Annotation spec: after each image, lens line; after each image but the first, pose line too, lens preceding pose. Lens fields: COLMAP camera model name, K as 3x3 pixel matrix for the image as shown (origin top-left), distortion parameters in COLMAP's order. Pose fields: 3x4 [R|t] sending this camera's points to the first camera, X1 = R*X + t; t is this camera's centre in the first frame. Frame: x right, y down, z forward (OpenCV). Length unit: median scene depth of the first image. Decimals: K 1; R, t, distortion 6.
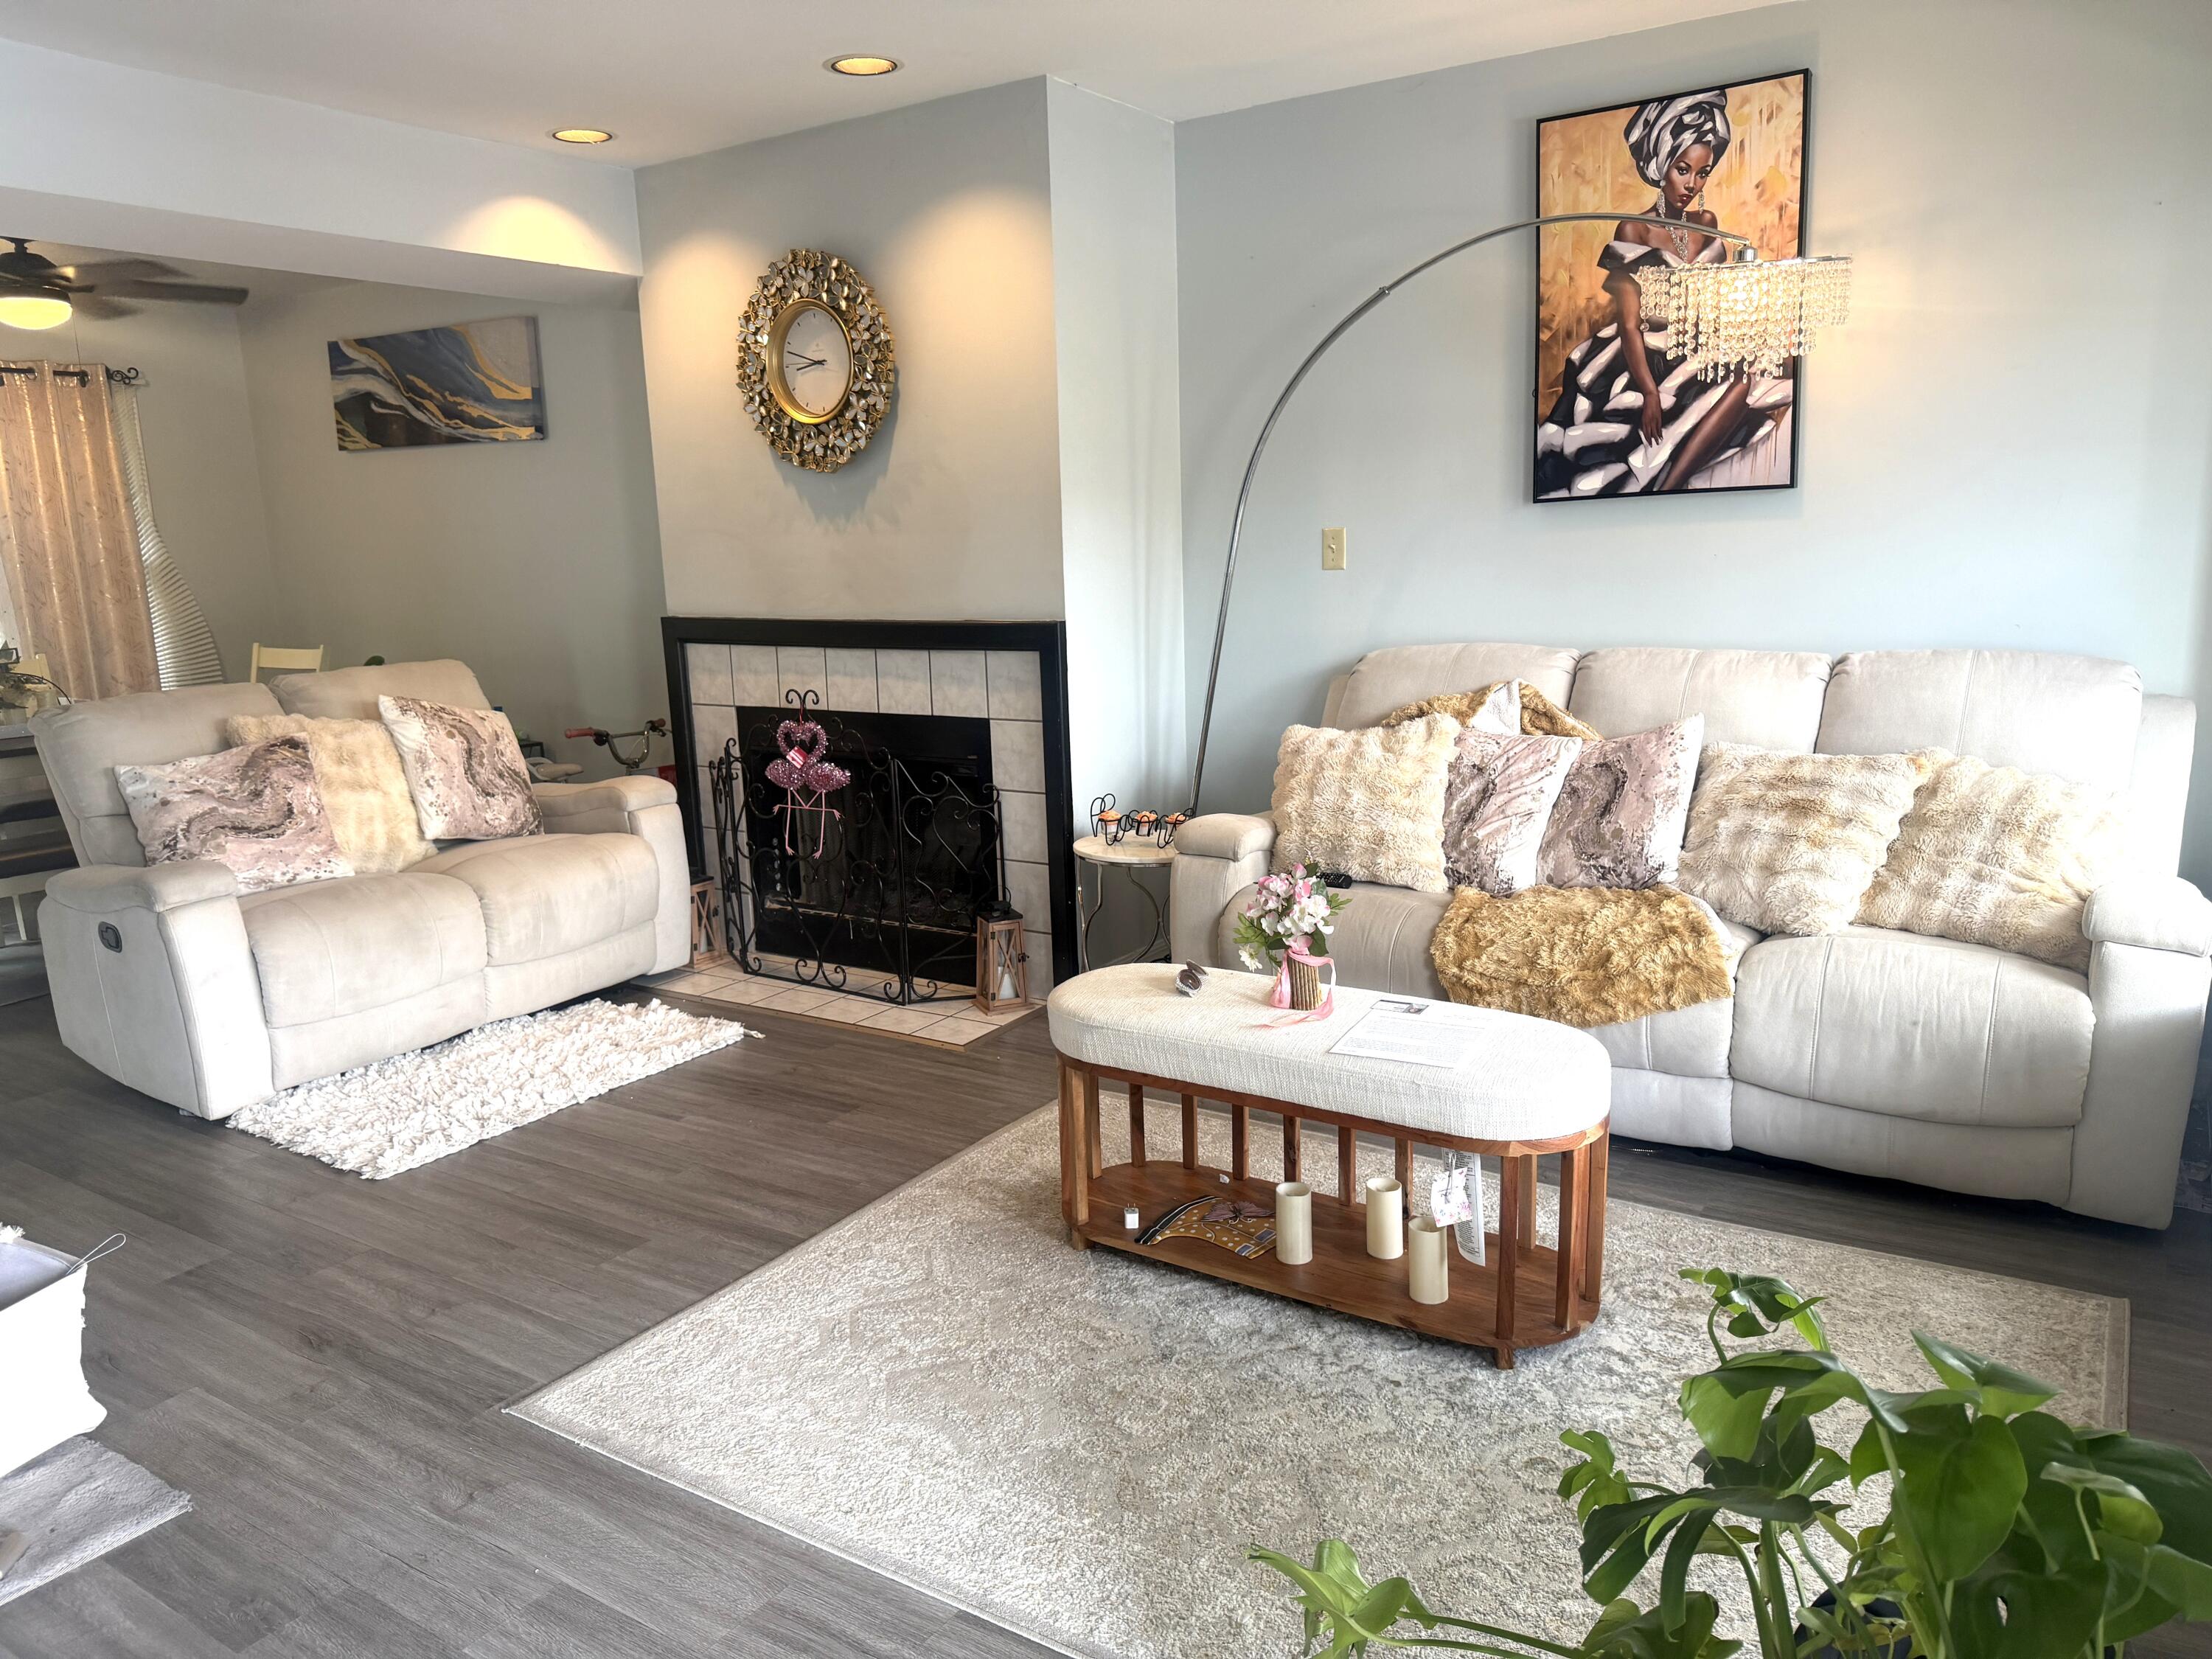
lens RADIAL K [[1563.1, 0, 1102.4], [0, 1563.1, 824.5], [0, 0, 1]] dist [0.096676, -0.135312]
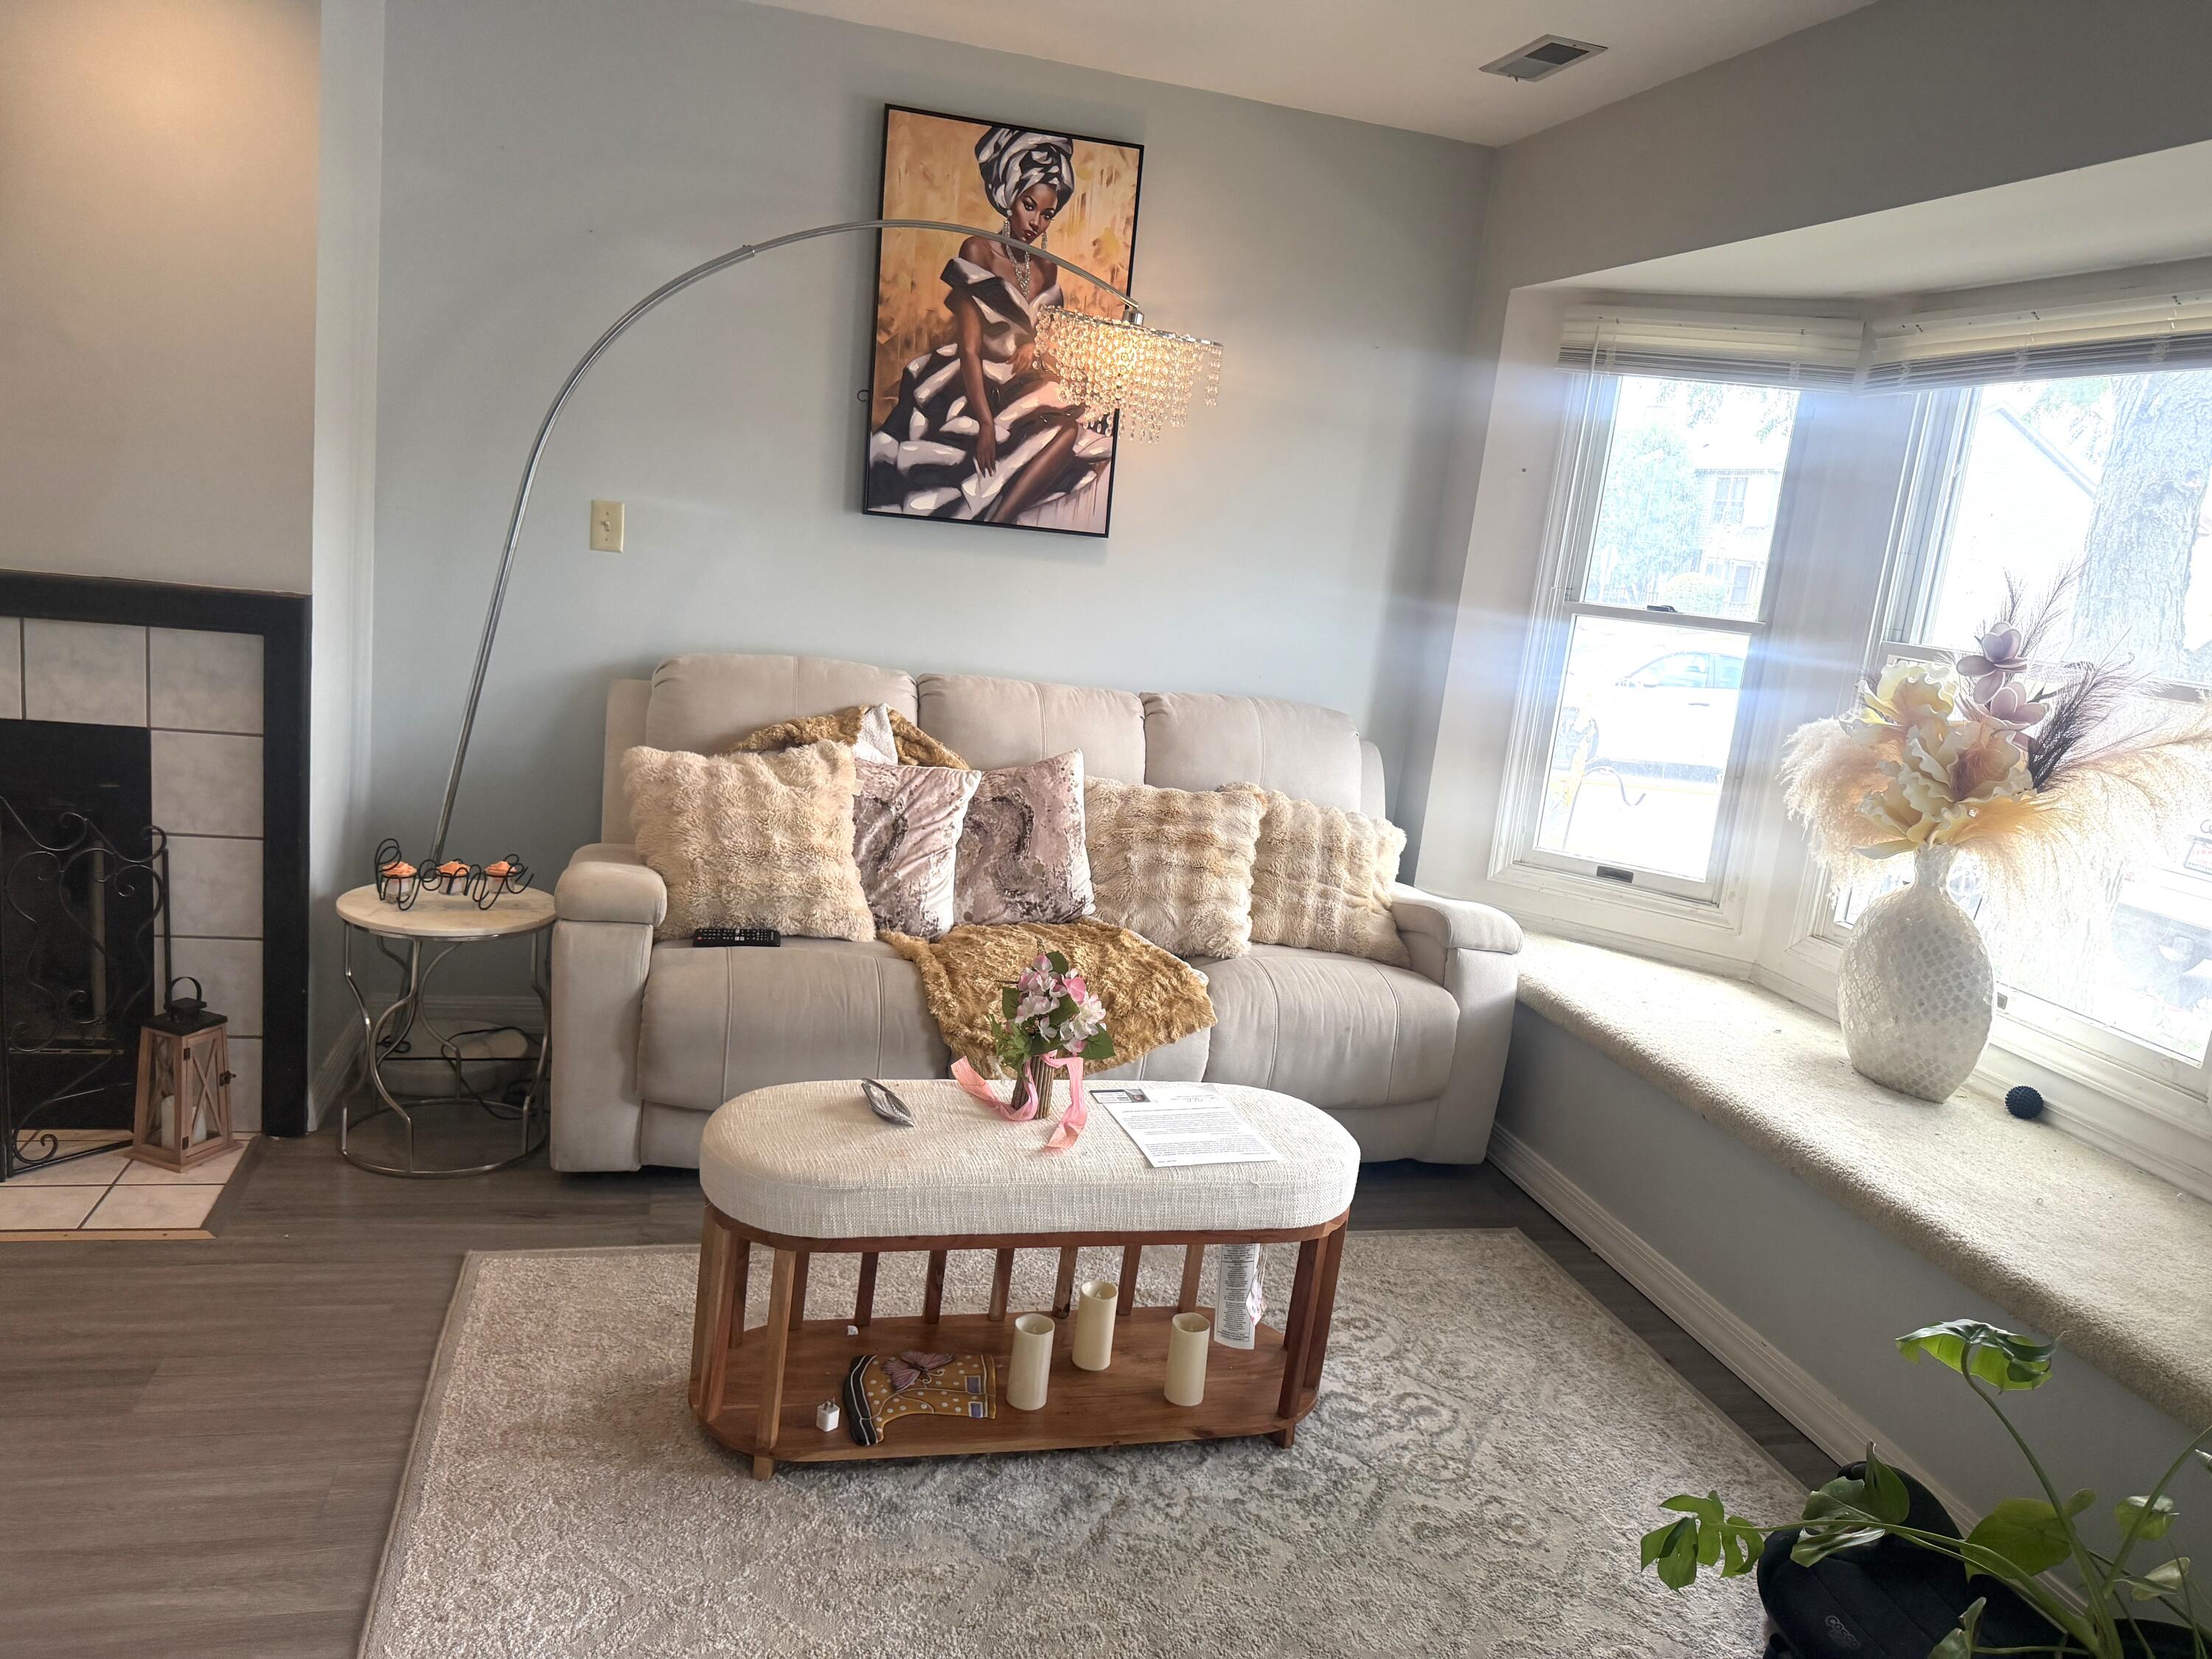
lens RADIAL K [[1527.7, 0, 1059.5], [0, 1527.7, 835.4], [0, 0, 1]] dist [0.115398, -0.155759]
pose [[0.659217, -0.045692, 0.750563, -0.382264], [0.010013, 0.998597, 0.051997, -0.063810], [-0.751886, -0.026762, 0.658749, 0.327582]]
